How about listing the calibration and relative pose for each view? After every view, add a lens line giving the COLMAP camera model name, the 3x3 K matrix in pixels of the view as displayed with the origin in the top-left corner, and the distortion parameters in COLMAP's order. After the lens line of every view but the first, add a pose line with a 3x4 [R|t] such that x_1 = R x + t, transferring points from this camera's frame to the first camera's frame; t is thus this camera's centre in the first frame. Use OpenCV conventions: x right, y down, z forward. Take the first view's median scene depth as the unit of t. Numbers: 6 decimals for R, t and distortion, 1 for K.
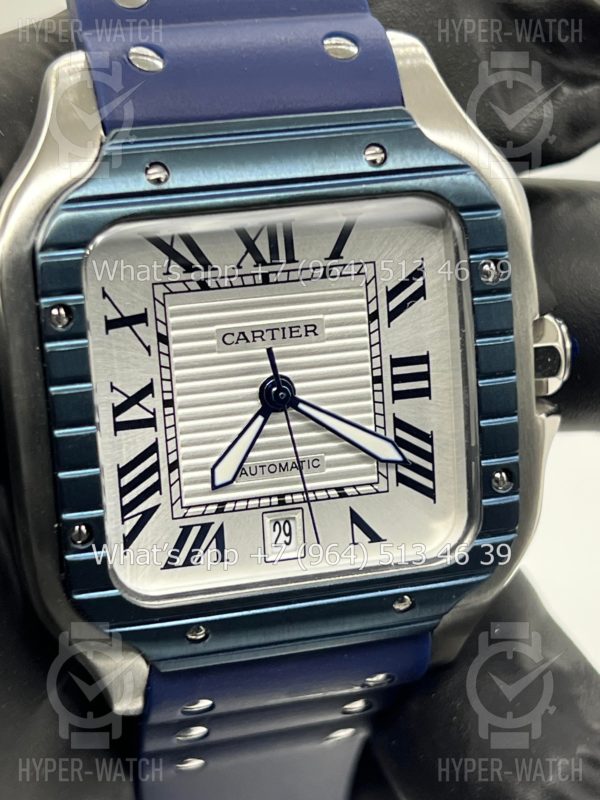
lens RADIAL K [[1909.2, 0, 300.0], [0, 1909.2, 400.0], [0, 0, 1]] dist [0.290489, 0.020497]
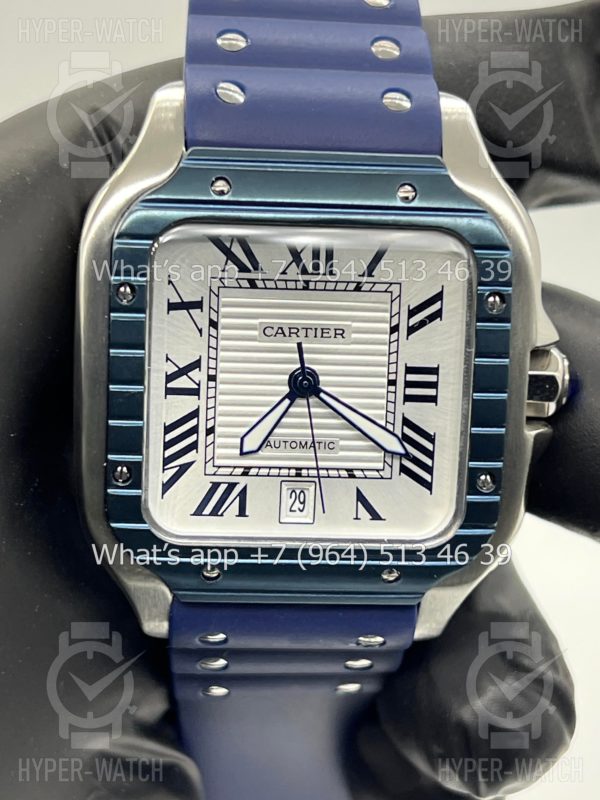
lens RADIAL K [[1909.2, 0, 300.0], [0, 1909.2, 400.0], [0, 0, 1]] dist [0.290489, 0.020497]
pose [[0.980009, 0.131552, -0.149254, 0.164580], [-0.134816, 0.990799, -0.011918, 0.021999], [0.146313, 0.031802, 0.988727, -0.177698]]
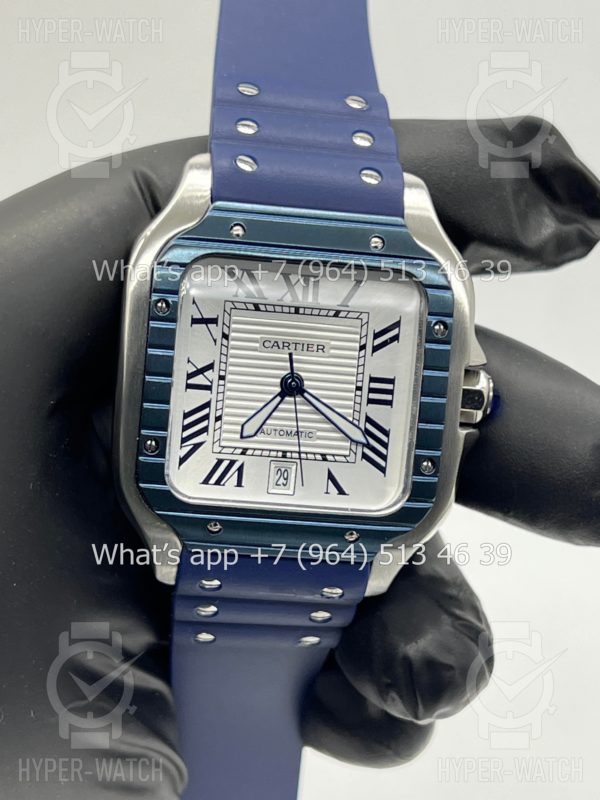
lens RADIAL K [[1909.2, 0, 300.0], [0, 1909.2, 400.0], [0, 0, 1]] dist [0.290489, 0.020497]
pose [[0.979611, 0.165279, -0.114212, 0.173909], [-0.176240, 0.979886, -0.093614, 0.153283], [0.096442, 0.111834, 0.989036, -0.536480]]
